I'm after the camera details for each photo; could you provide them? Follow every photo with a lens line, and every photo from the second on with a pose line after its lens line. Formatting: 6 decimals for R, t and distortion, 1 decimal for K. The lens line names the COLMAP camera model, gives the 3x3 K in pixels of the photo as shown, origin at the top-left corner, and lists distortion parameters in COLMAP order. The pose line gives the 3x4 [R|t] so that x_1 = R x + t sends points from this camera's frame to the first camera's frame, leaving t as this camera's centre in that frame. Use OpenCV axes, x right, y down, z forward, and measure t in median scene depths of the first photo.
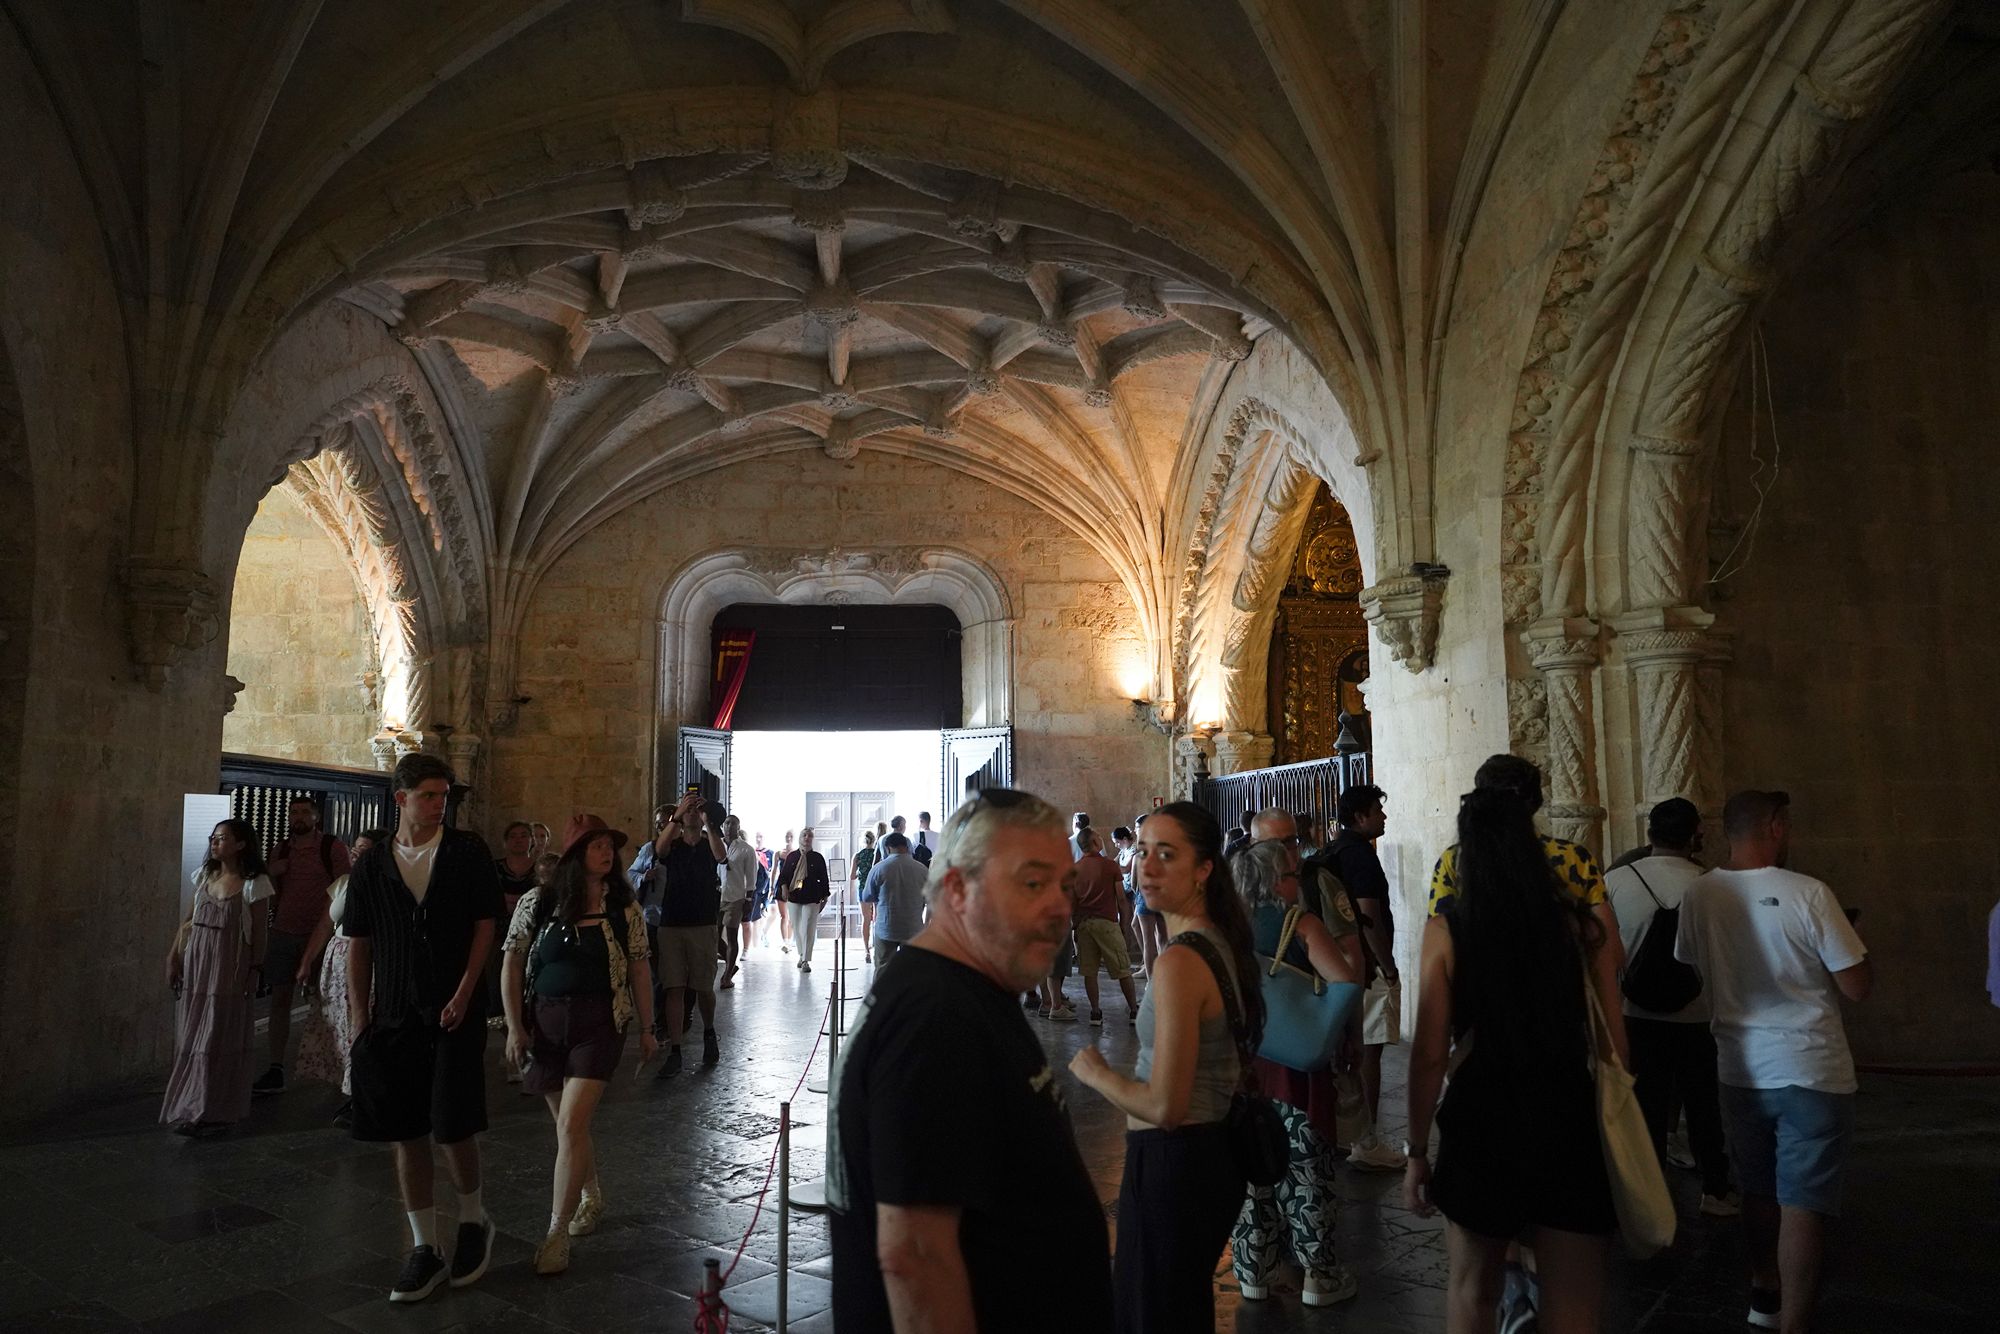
lens RADIAL K [[1328.1, 0, 991.7], [0, 1328.1, 675.3], [0, 0, 1]] dist [-0.028014, 0.029449]
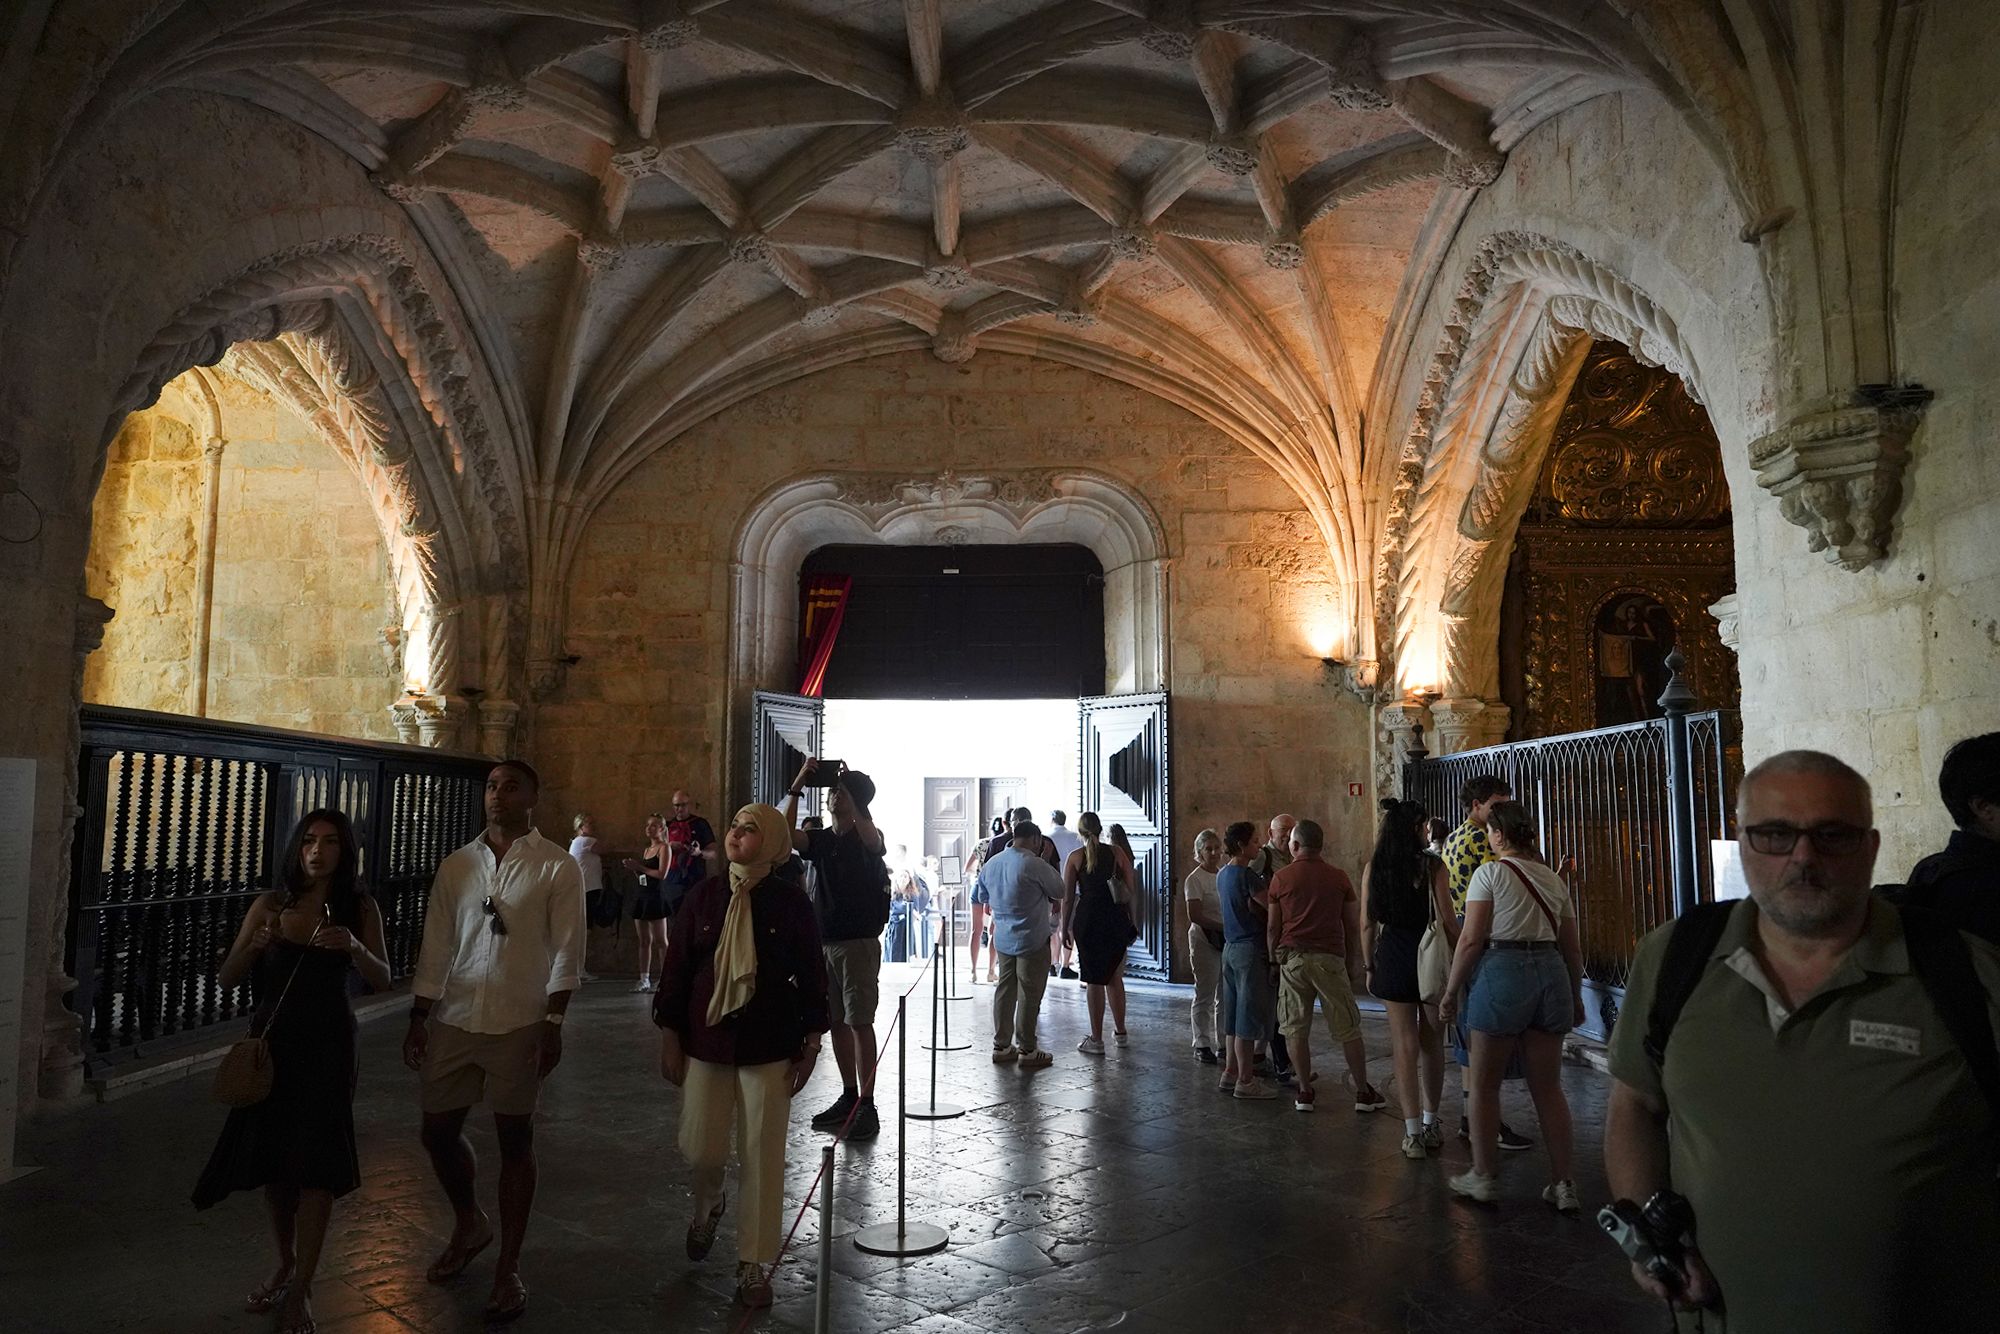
lens RADIAL K [[1328.1, 0, 991.7], [0, 1328.1, 675.3], [0, 0, 1]] dist [-0.028014, 0.029449]
pose [[0.994372, -0.001220, -0.105937, -0.005624], [0.001756, 0.999986, 0.004967, 0.024946], [0.105929, -0.005125, 0.994360, 0.207368]]
